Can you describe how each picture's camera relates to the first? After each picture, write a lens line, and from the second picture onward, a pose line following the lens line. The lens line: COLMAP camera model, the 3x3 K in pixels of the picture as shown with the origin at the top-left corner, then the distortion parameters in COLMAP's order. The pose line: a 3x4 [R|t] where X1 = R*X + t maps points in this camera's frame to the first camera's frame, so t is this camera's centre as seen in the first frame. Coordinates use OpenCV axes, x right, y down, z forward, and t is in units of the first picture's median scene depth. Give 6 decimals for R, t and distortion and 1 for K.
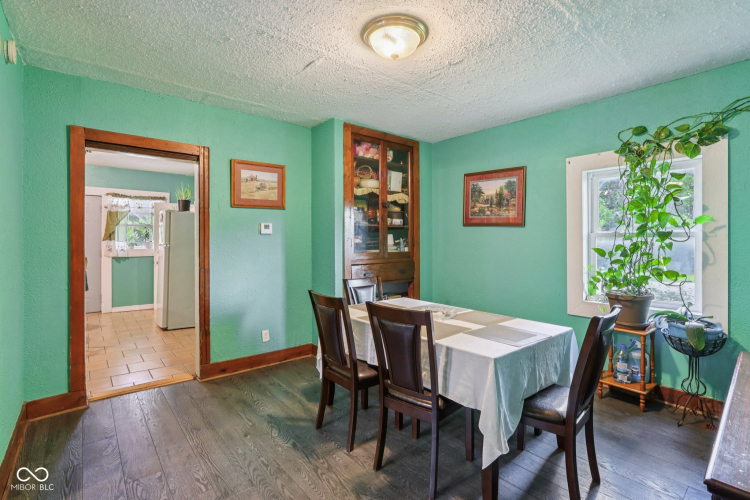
lens RADIAL K [[354.9, 0, 369.0], [0, 354.9, 239.6], [0, 0, 1]] dist [-0.016079, -0.000002]
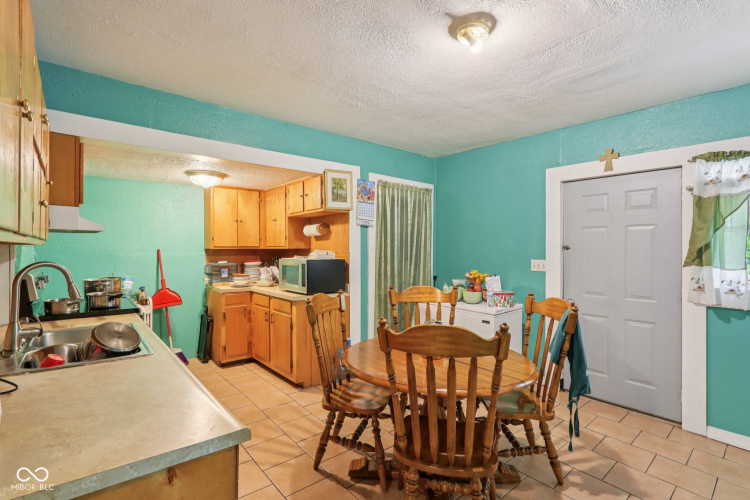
lens RADIAL K [[354.9, 0, 371.4], [0, 354.9, 244.6], [0, 0, 1]] dist [-0.016079, -0.000002]
pose [[0.007251, -0.014418, -0.999870, -0.314798], [-0.009270, 0.999852, -0.014485, -0.013518], [0.999931, 0.009374, 0.007117, 0.595807]]
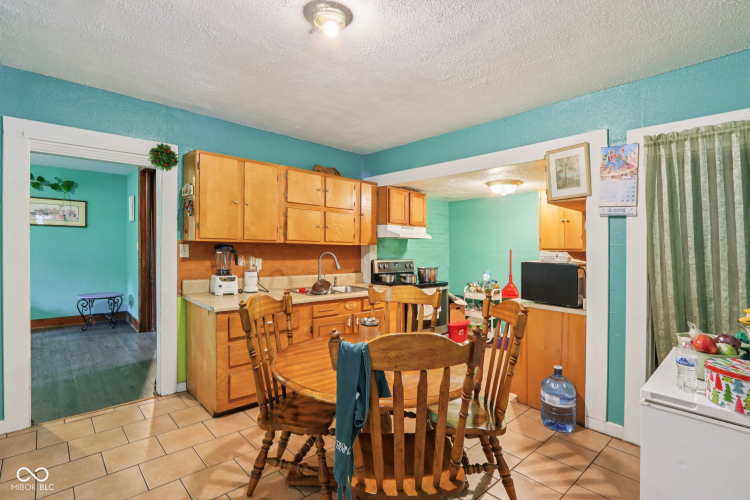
lens RADIAL K [[354.9, 0, 374.4], [0, 354.9, 256.3], [0, 0, 1]] dist [-0.016079, -0.000002]
pose [[-0.998293, -0.021568, -0.054268, -0.638713], [-0.023120, 0.999337, 0.028138, -0.013570], [0.053625, 0.029345, -0.998130, 0.979411]]
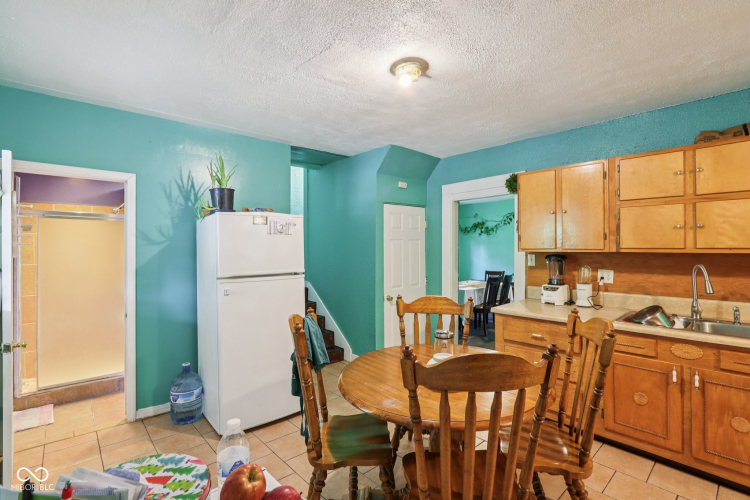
lens RADIAL K [[354.9, 0, 374.1], [0, 354.9, 247.7], [0, 0, 1]] dist [-0.016079, -0.000002]
pose [[-0.042969, -0.000934, 0.999076, -0.968484], [0.006027, 0.999981, 0.001194, -0.023632], [-0.999058, 0.006072, -0.042963, 0.736285]]
